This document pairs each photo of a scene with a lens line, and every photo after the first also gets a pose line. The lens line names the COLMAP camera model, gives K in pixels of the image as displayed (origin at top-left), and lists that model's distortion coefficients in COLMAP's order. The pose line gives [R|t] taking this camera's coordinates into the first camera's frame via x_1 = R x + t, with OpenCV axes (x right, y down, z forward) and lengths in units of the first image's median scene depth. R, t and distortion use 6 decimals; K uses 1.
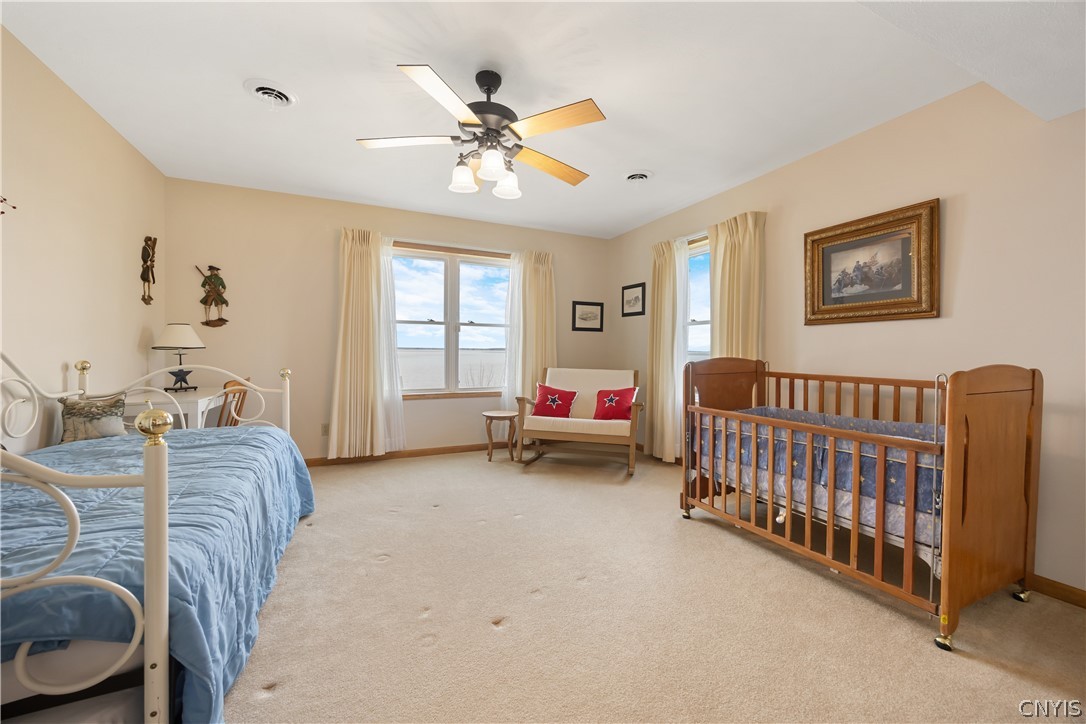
lens RADIAL K [[419.4, 0, 542.6], [0, 419.4, 355.5], [0, 0, 1]] dist [-0.007312, 0.000221]
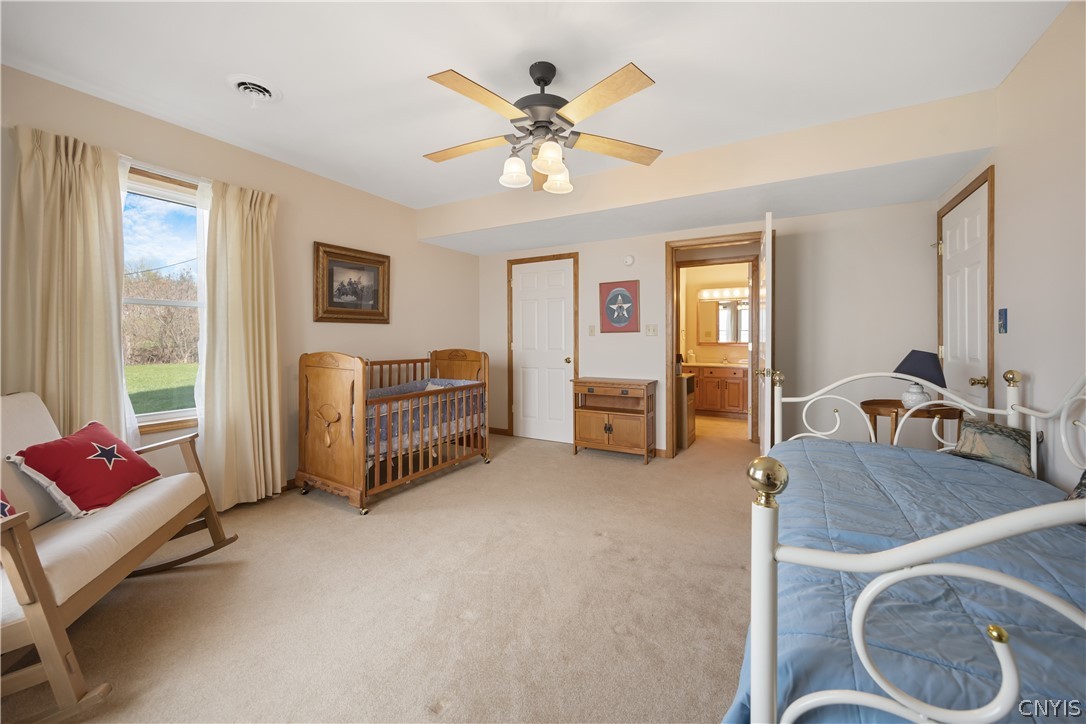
lens RADIAL K [[419.4, 0, 546.9], [0, 419.4, 339.4], [0, 0, 1]] dist [-0.007312, 0.000221]
pose [[-0.589395, 0.001500, 0.807843, -0.743787], [0.014102, 0.999865, 0.008432, -0.027397], [-0.807722, 0.016362, -0.589337, 1.297001]]
